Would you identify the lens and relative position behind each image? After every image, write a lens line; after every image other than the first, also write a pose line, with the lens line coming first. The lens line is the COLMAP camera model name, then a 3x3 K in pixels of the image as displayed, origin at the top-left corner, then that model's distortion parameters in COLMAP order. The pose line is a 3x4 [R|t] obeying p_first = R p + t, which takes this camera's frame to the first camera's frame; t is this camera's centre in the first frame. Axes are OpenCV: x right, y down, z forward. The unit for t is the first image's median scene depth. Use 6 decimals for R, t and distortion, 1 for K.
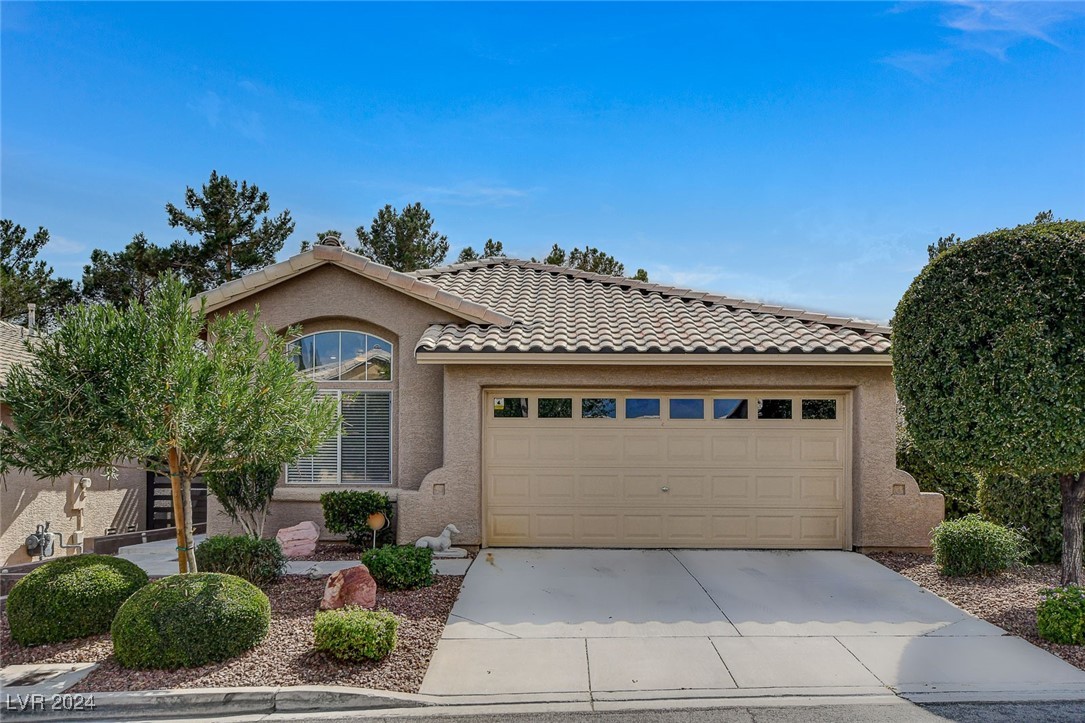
lens RADIAL K [[971.6, 0, 547.4], [0, 971.6, 360.0], [0, 0, 1]] dist [0.010427, 0.033021]
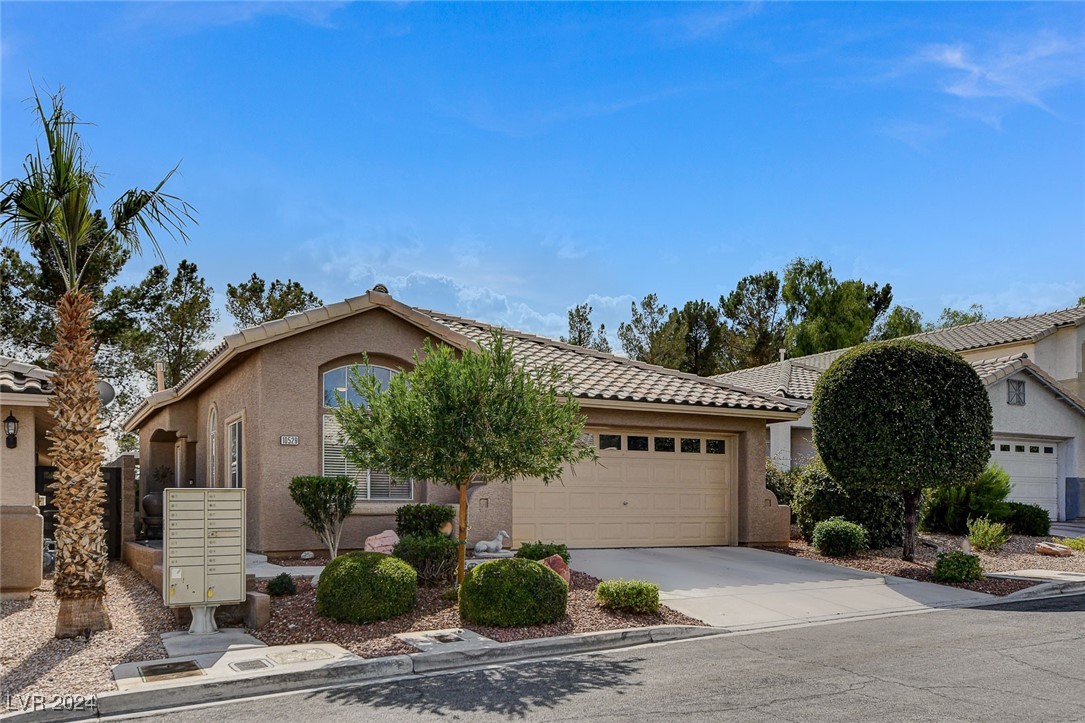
lens RADIAL K [[971.6, 0, 536.5], [0, 971.6, 361.5], [0, 0, 1]] dist [0.010427, 0.033021]
pose [[0.888348, 0.062278, 0.454928, -0.631890], [-0.050187, 0.997993, -0.038620, -0.005011], [-0.456420, 0.011477, 0.889691, -0.150228]]
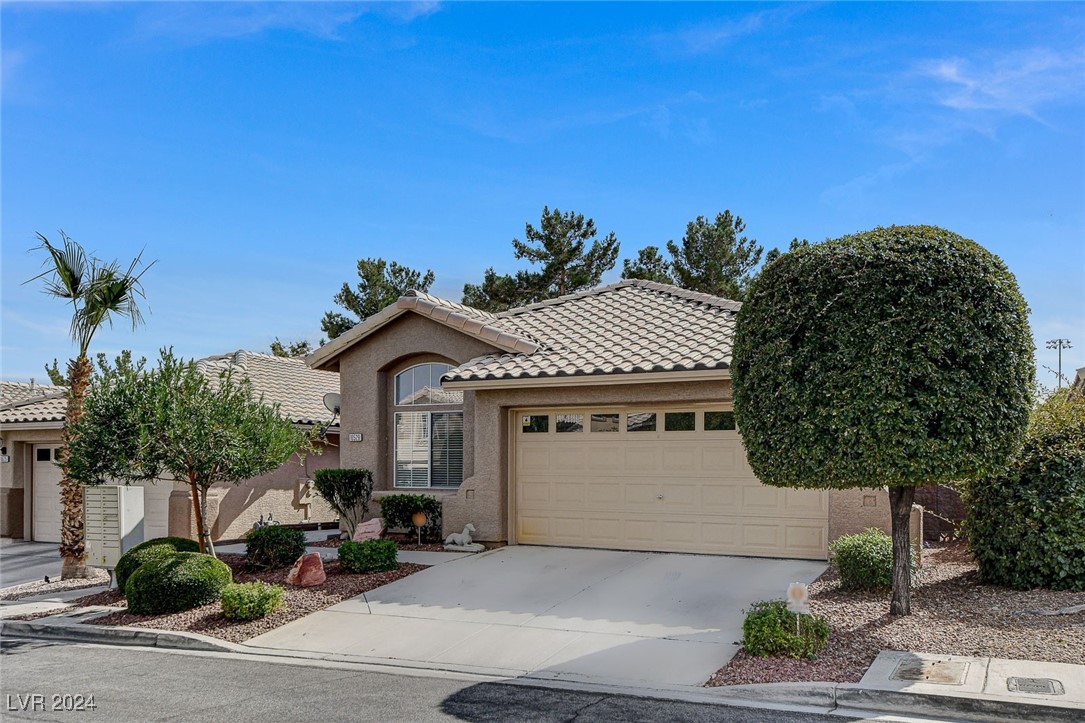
lens RADIAL K [[971.6, 0, 535.1], [0, 971.6, 363.1], [0, 0, 1]] dist [0.010427, 0.033021]
pose [[0.873612, -0.050950, -0.483949, 0.530119], [0.055362, 0.998453, -0.005179, -0.017539], [0.483464, -0.022268, 0.875081, -0.009055]]
